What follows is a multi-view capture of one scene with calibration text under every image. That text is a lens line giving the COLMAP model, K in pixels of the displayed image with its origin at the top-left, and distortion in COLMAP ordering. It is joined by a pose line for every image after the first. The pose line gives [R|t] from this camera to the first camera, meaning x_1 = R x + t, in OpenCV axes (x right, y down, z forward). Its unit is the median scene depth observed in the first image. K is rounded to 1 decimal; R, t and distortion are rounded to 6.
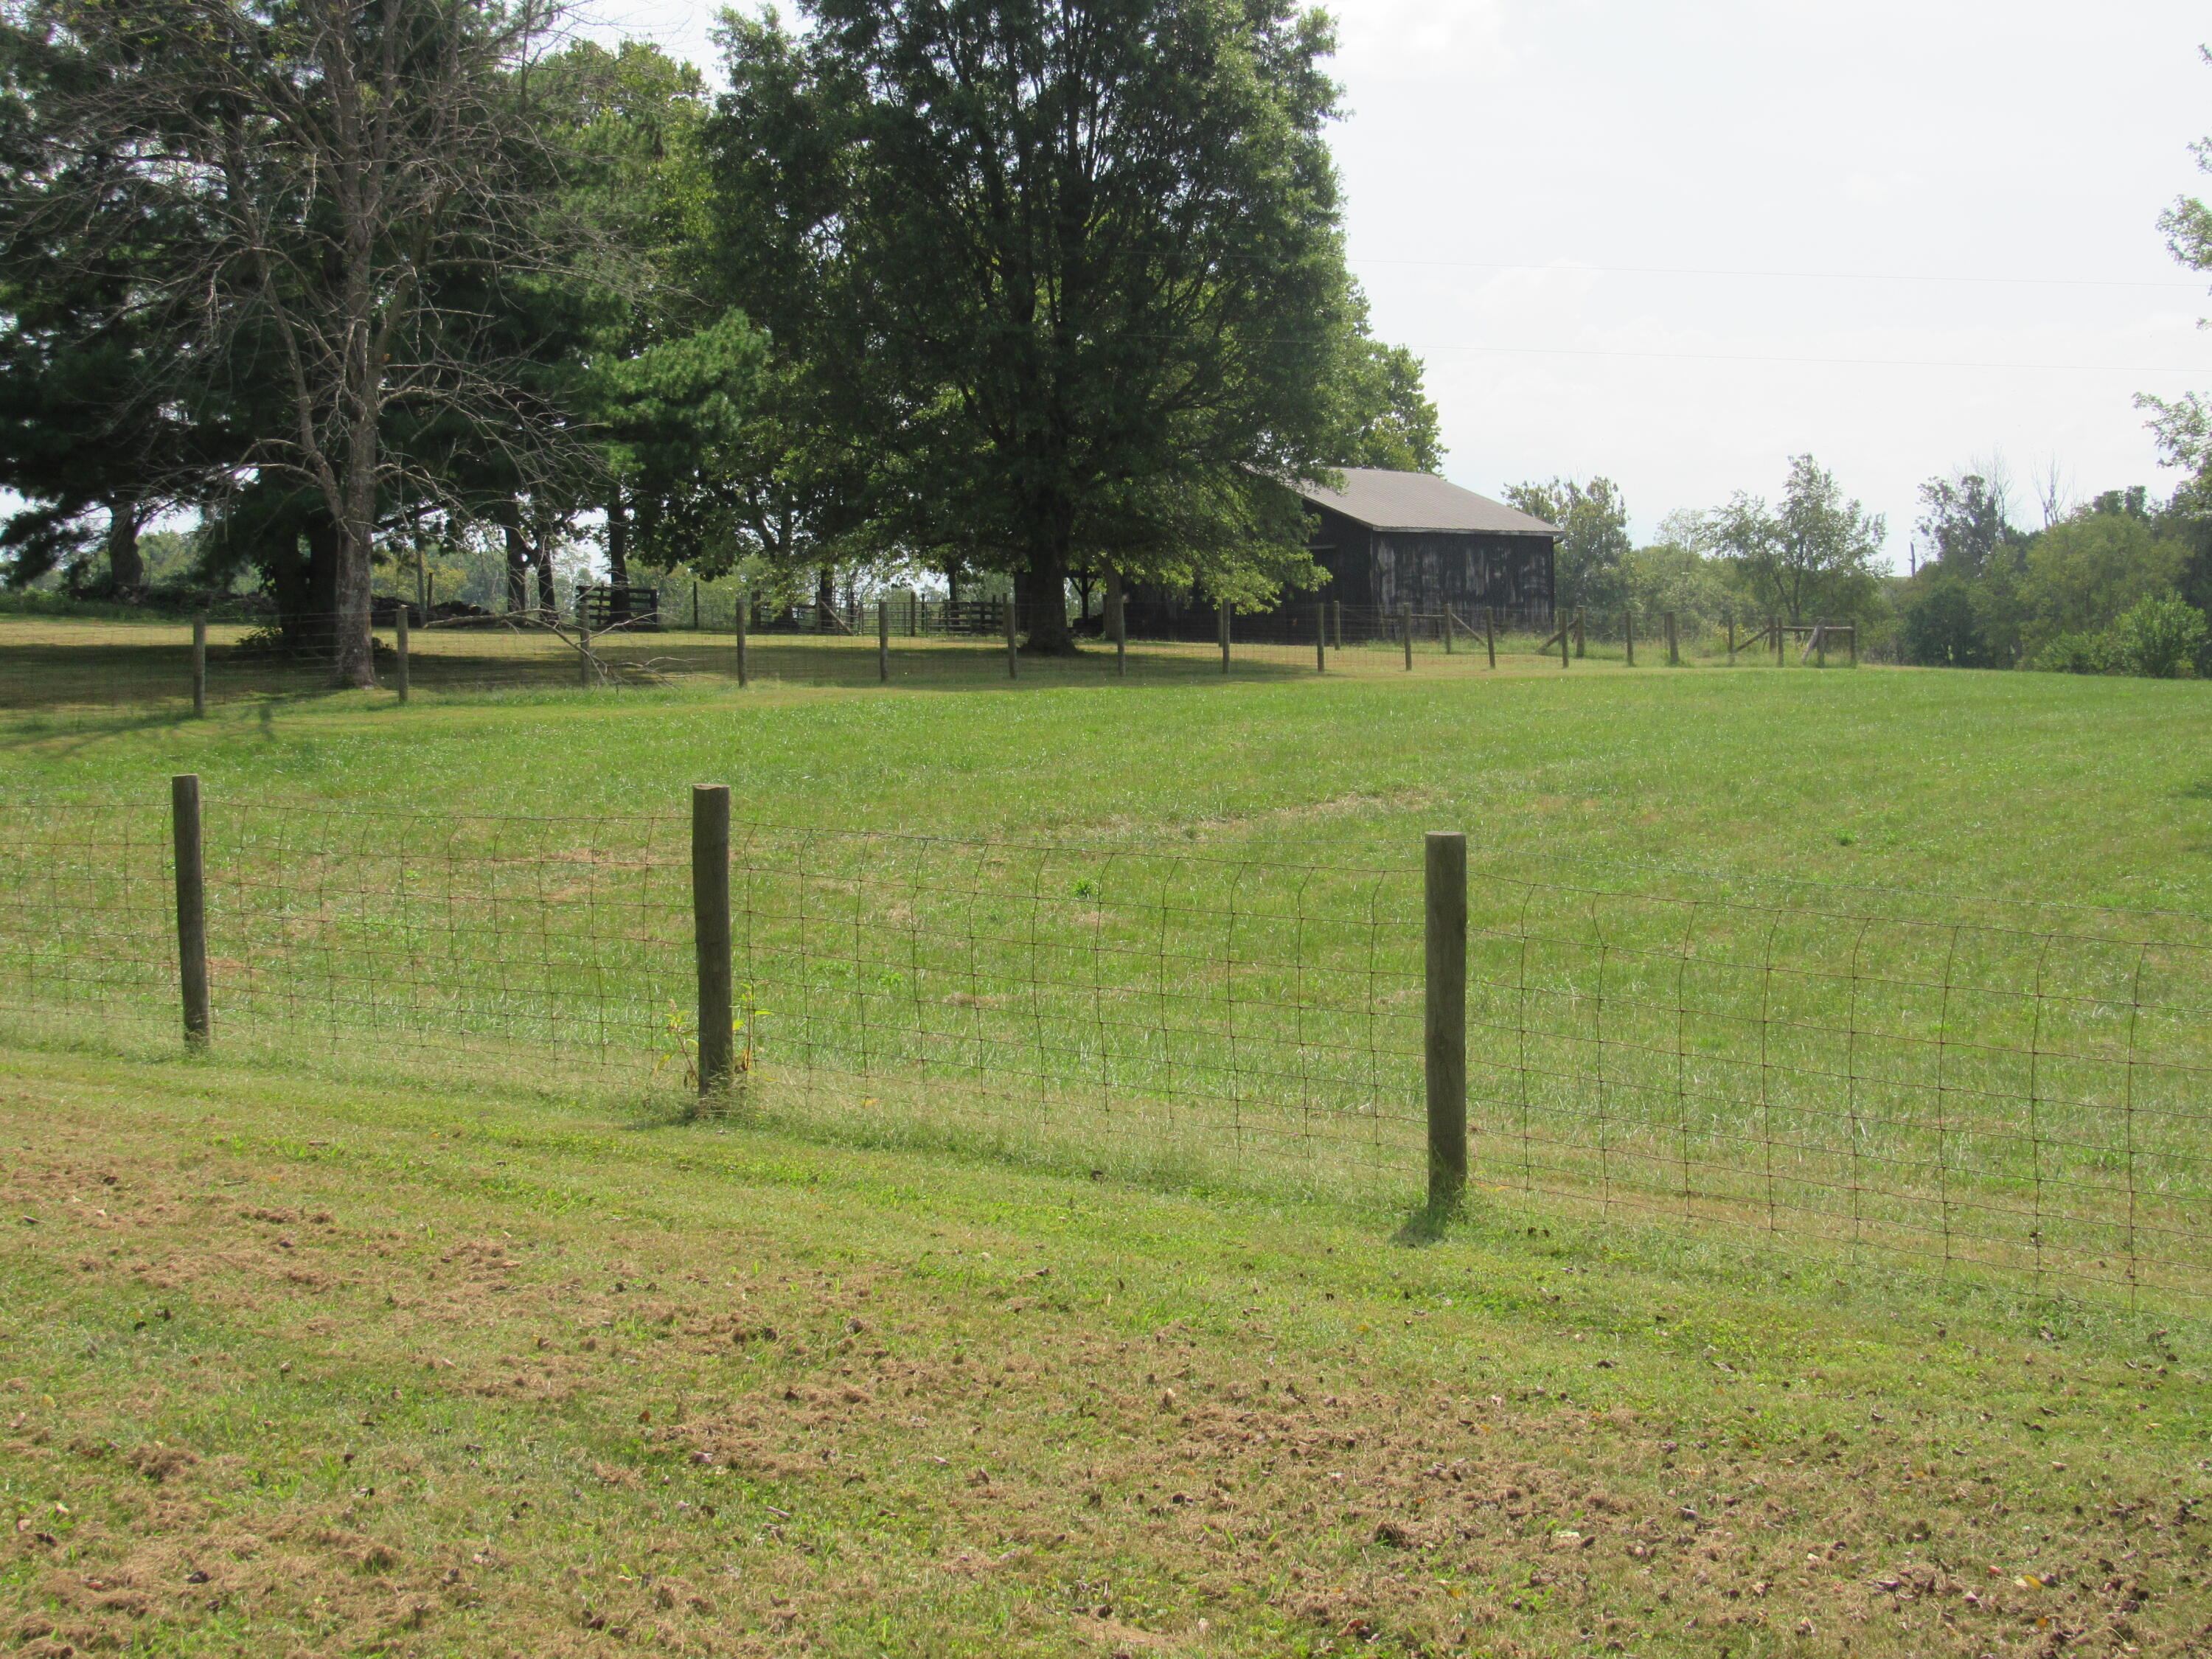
lens RADIAL K [[3208.8, 0, 1124.3], [0, 3208.8, 820.1], [0, 0, 1]] dist [-0.051487, 0.000000]
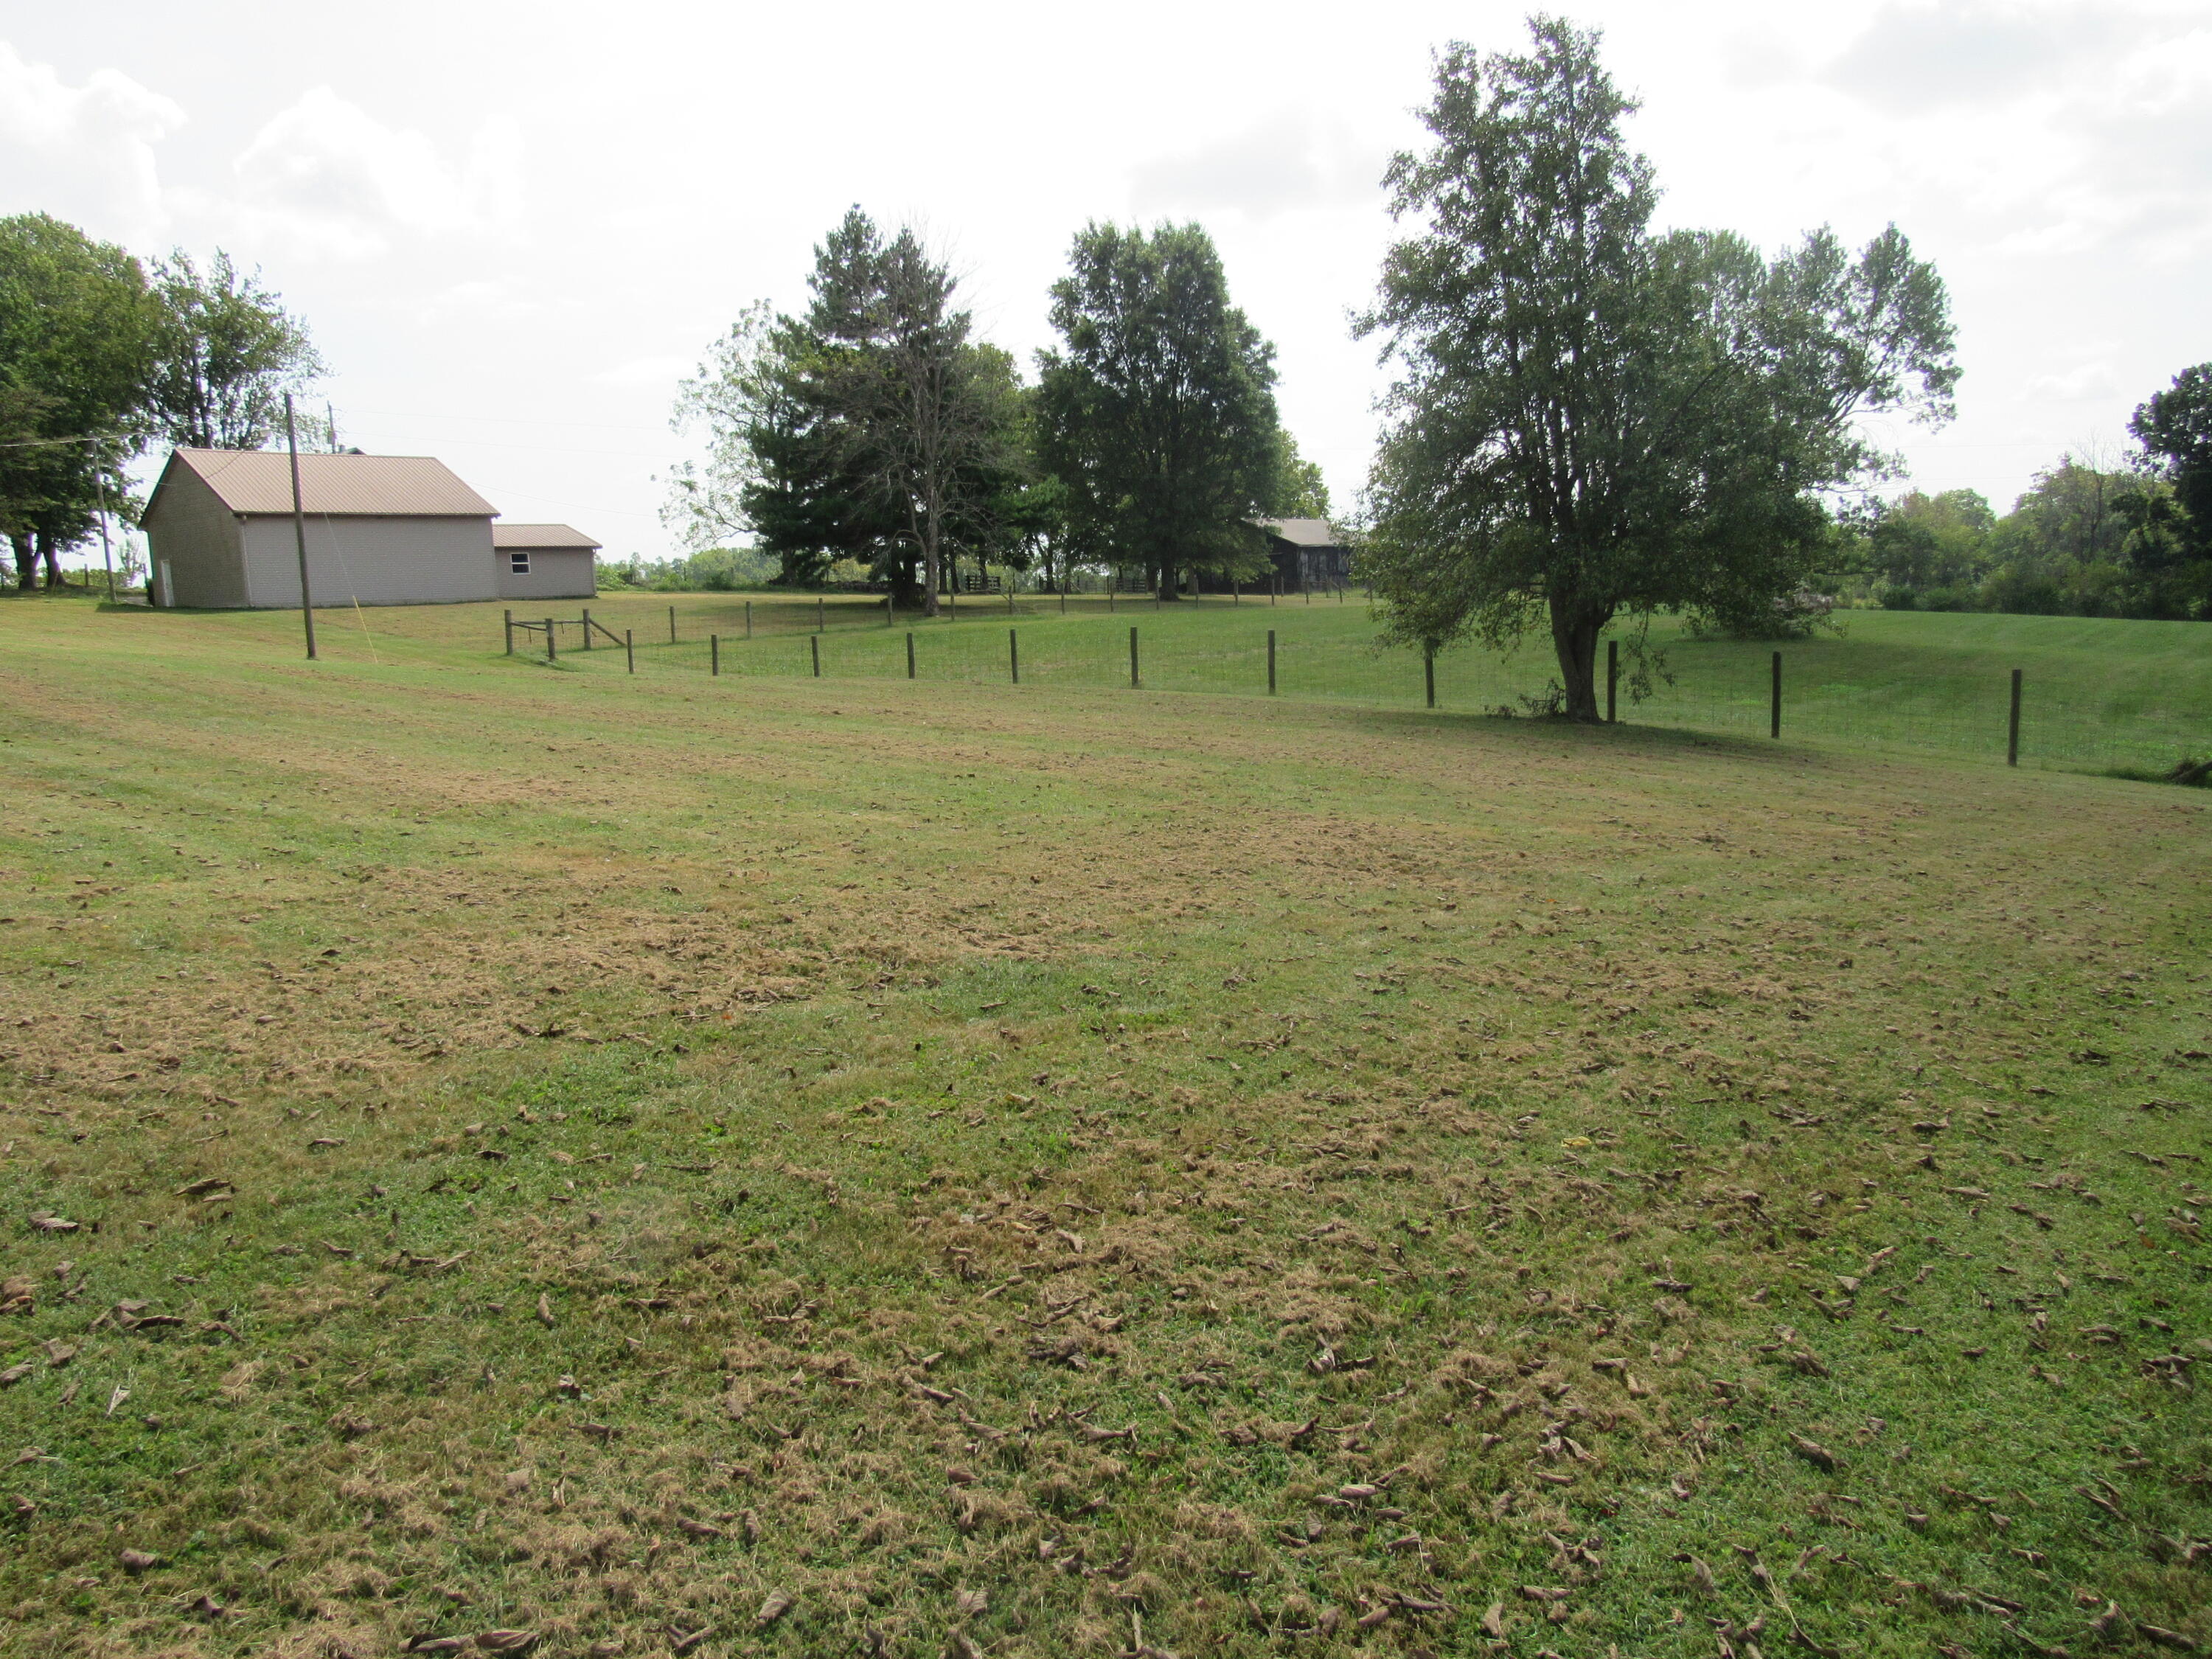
lens RADIAL K [[1620.9, 0, 1095.9], [0, 1620.9, 819.1], [0, 0, 1]] dist [-0.020740, 0.015382]
pose [[0.998273, -0.010575, -0.057789, -0.007179], [0.015318, 0.996493, 0.082267, 0.015460], [0.056717, -0.083010, 0.994933, -0.308734]]
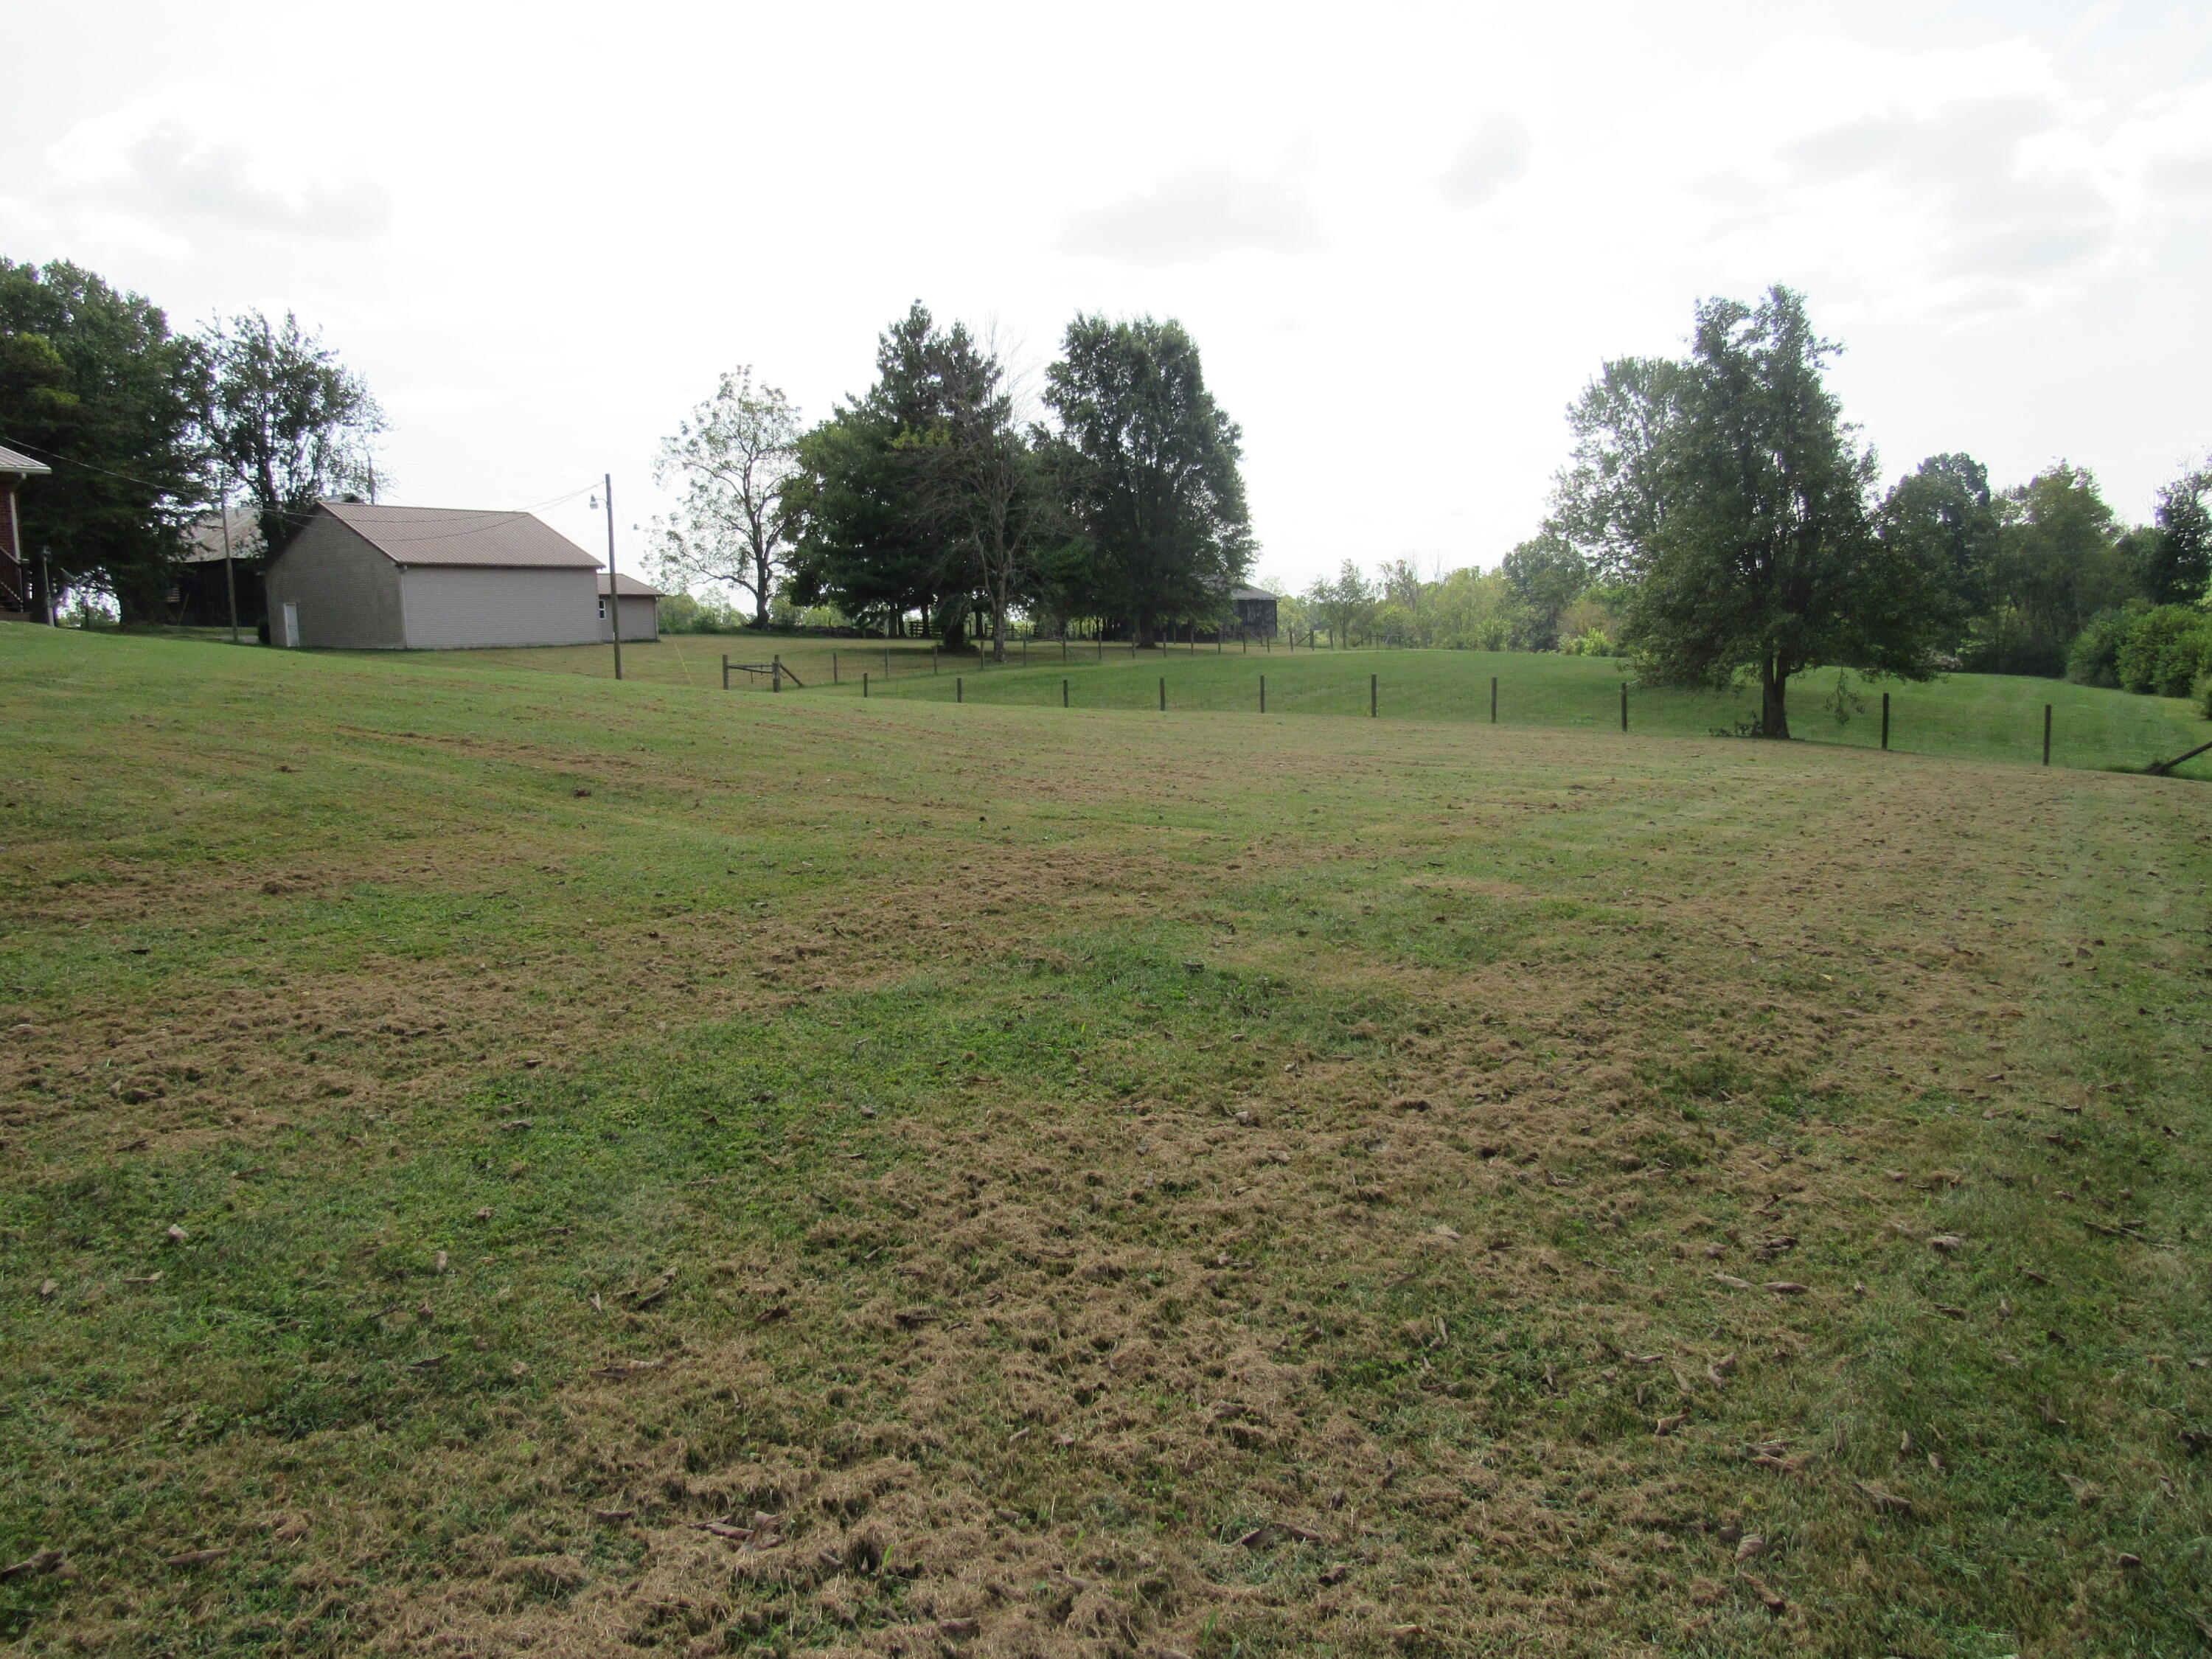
lens RADIAL K [[1620.9, 0, 1097.2], [0, 1620.9, 840.2], [0, 0, 1]] dist [-0.020740, 0.015382]
pose [[0.995953, -0.018506, 0.087948, -0.197767], [0.012292, 0.997423, 0.070681, 0.018192], [-0.089029, -0.069314, 0.993614, -0.467502]]
